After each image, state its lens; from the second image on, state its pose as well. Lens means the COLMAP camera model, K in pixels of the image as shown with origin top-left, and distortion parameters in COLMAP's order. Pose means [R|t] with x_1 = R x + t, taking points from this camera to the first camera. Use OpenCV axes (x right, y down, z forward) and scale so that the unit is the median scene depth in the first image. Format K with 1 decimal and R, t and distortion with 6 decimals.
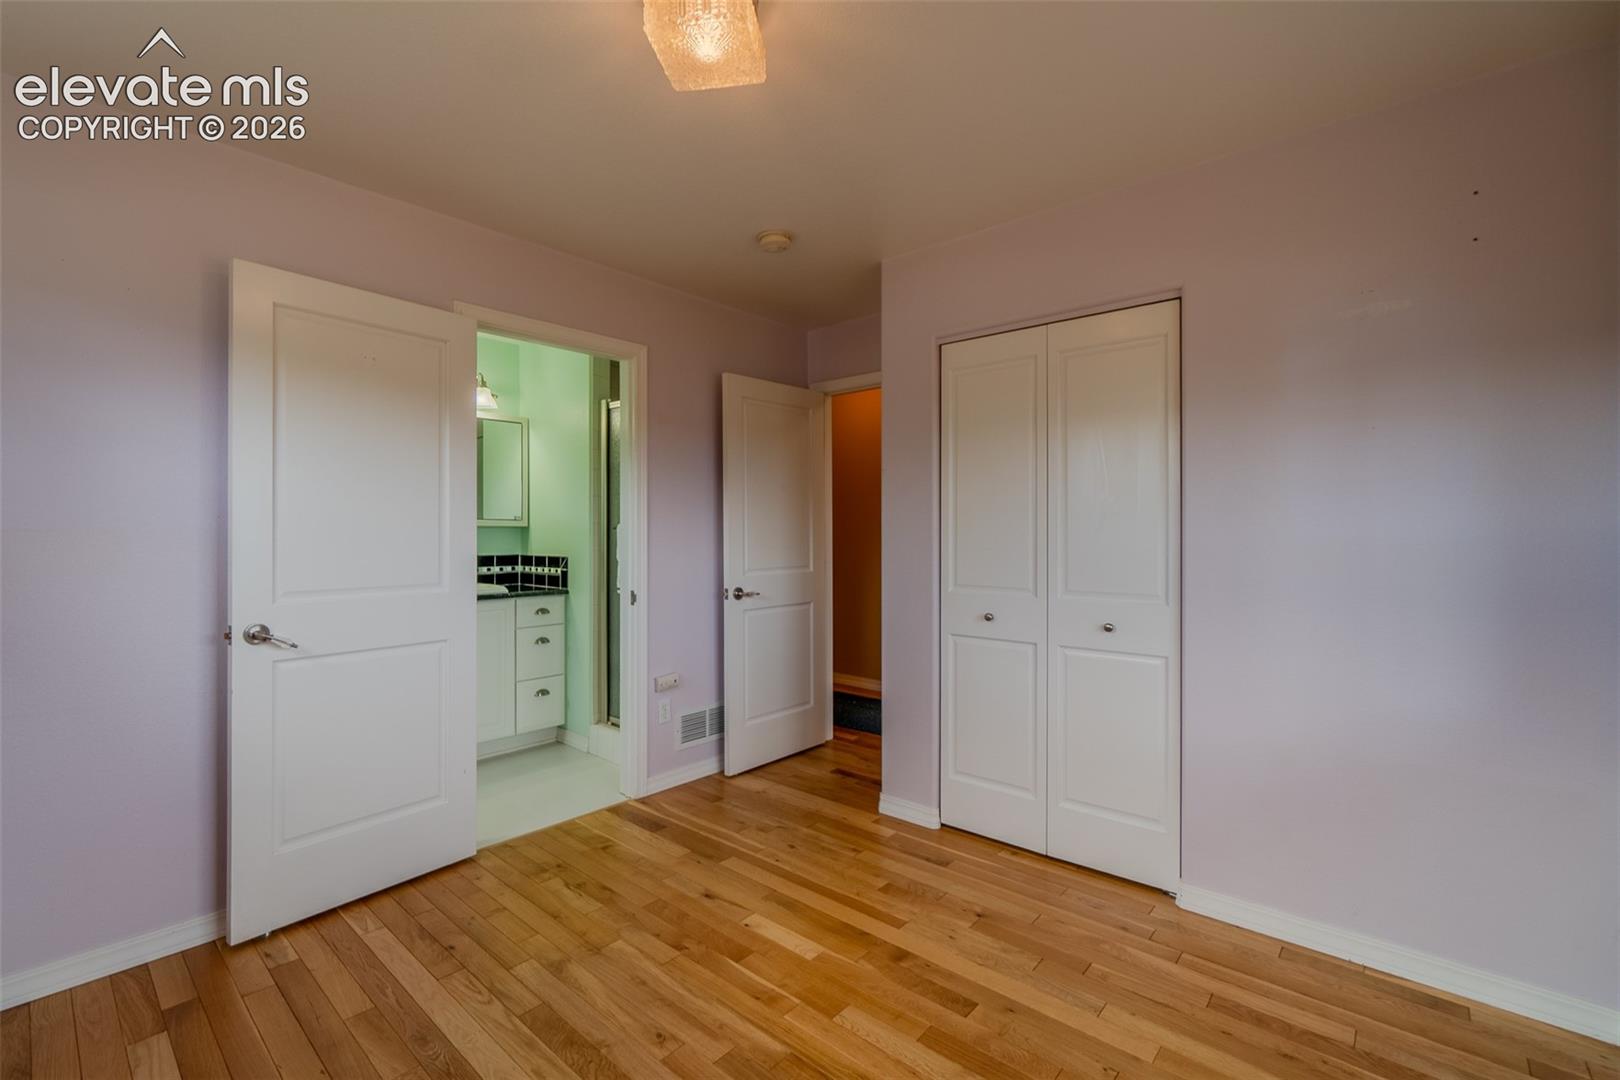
lens RADIAL K [[714.2, 0, 794.4], [0, 714.2, 528.7], [0, 0, 1]] dist [-0.002703, 0.000979]
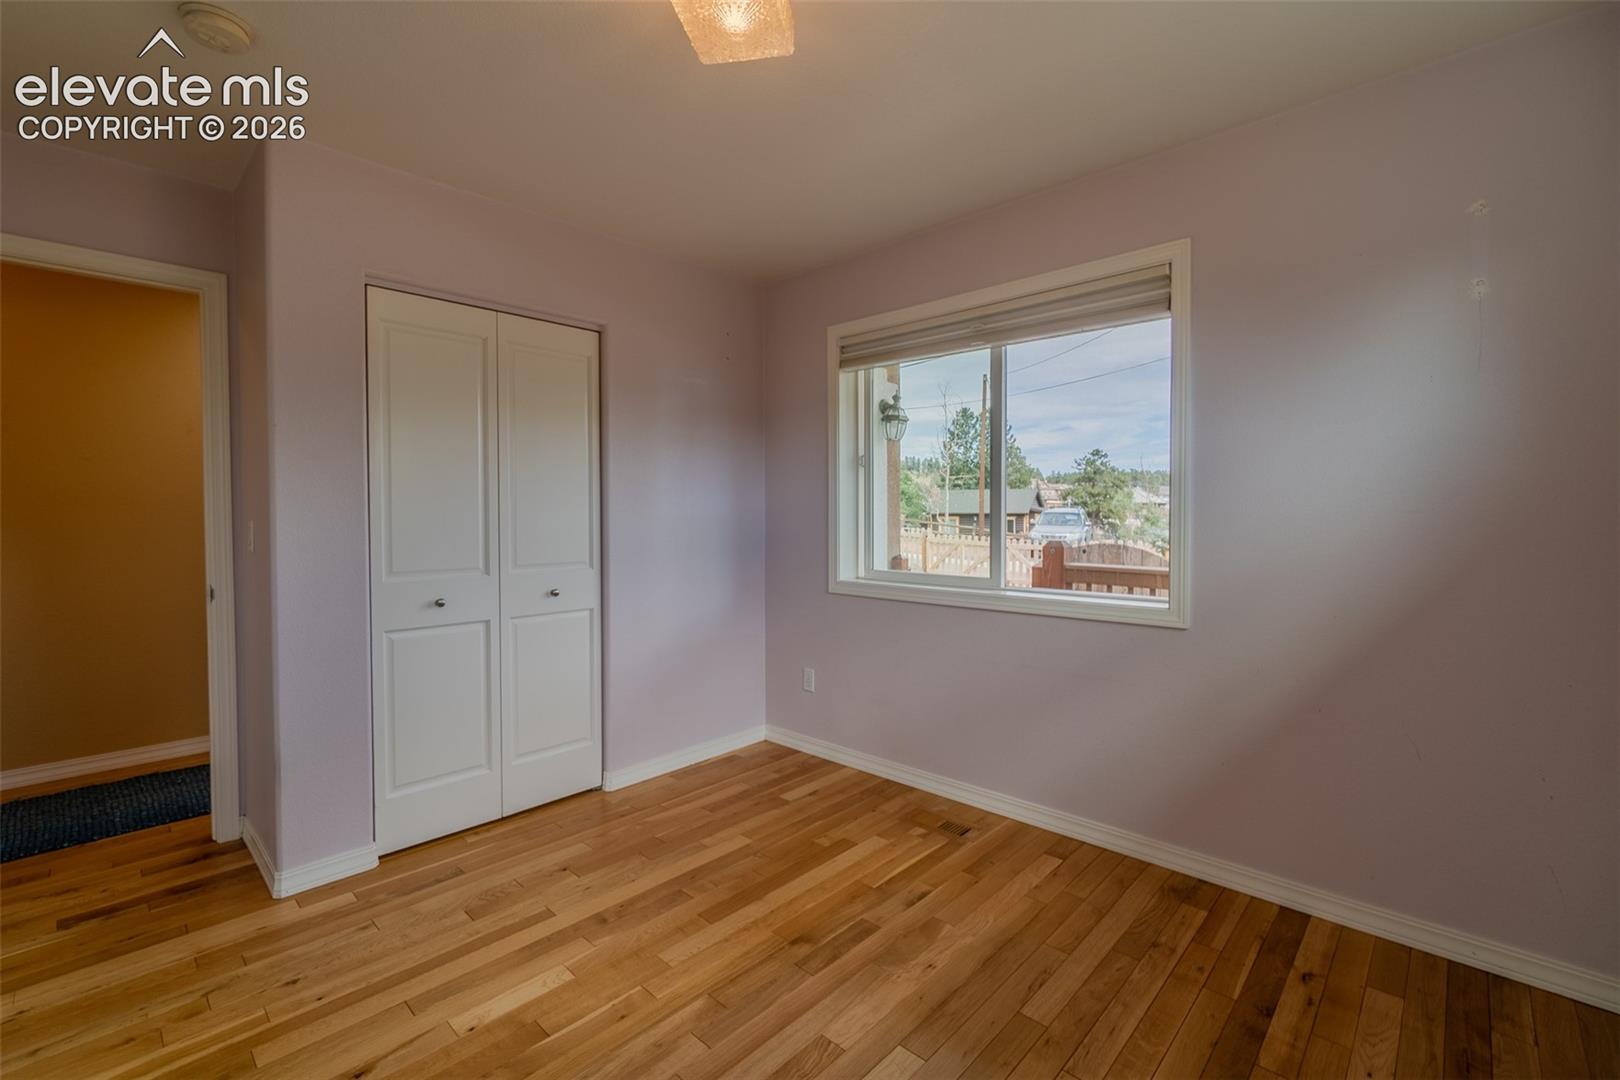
lens RADIAL K [[714.2, 0, 794.4], [0, 714.2, 528.7], [0, 0, 1]] dist [-0.002703, 0.000979]
pose [[0.021575, -0.022037, 0.999524, -0.664651], [-0.006239, 0.999735, 0.022176, 0.003871], [-0.999748, -0.006715, 0.021432, 0.531491]]
